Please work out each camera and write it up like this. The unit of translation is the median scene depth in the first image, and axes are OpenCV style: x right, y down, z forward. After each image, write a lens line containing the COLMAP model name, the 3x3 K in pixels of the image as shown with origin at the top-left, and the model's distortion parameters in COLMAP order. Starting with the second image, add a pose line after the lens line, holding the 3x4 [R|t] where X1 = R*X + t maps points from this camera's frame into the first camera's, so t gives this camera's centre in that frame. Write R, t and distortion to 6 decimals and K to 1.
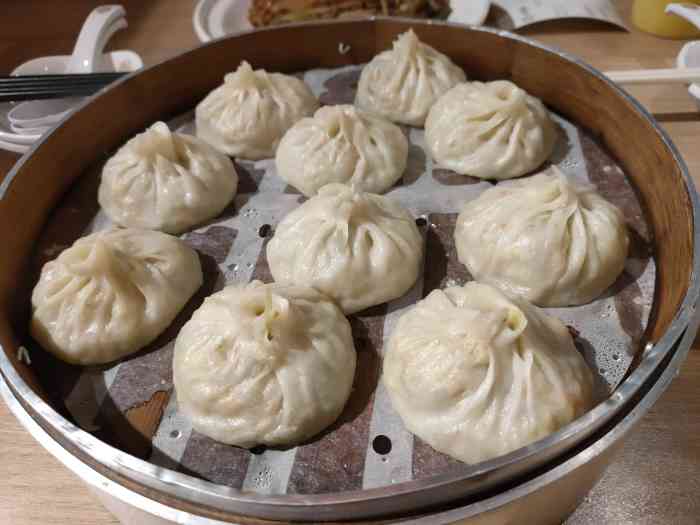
lens RADIAL K [[536.3, 0, 350.0], [0, 536.3, 262.5], [0, 0, 1]] dist [0.079936, -0.119327]
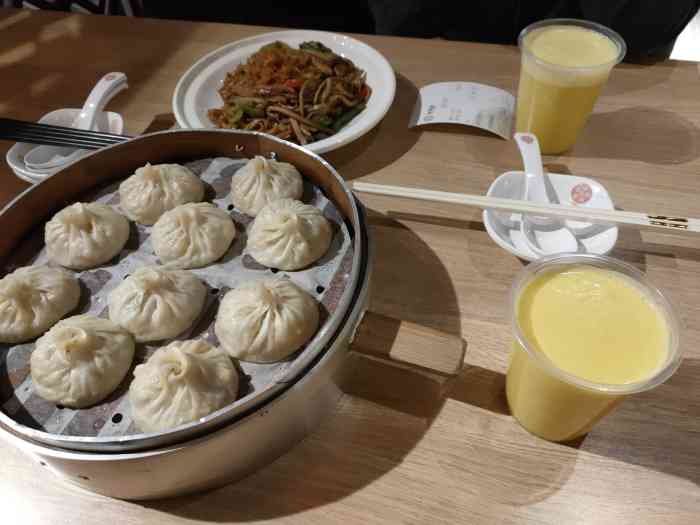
lens RADIAL K [[536.3, 0, 350.0], [0, 536.3, 262.5], [0, 0, 1]] dist [0.079936, -0.119327]
pose [[0.974328, 0.175595, -0.140893, 0.738686], [-0.167399, 0.983531, 0.068144, -0.337630], [0.150538, -0.042810, 0.987677, -0.535368]]
